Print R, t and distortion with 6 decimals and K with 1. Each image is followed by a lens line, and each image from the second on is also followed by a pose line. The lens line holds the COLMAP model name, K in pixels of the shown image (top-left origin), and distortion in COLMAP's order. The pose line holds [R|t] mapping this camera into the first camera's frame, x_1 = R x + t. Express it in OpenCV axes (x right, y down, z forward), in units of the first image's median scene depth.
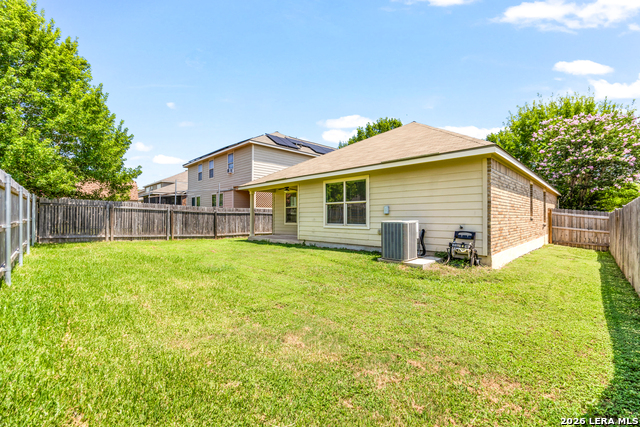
lens RADIAL K [[279.5, 0, 317.8], [0, 279.5, 217.9], [0, 0, 1]] dist [-0.004875, -0.000522]
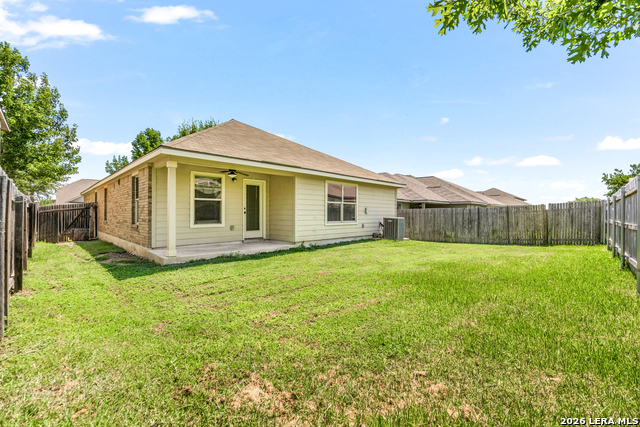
lens RADIAL K [[279.5, 0, 317.8], [0, 279.5, 212.9], [0, 0, 1]] dist [-0.004875, -0.000522]
pose [[-0.001982, 0.002543, 0.999995, -0.956673], [-0.004018, 0.999989, -0.002551, -0.008741], [-0.999990, -0.004024, -0.001972, 0.996502]]
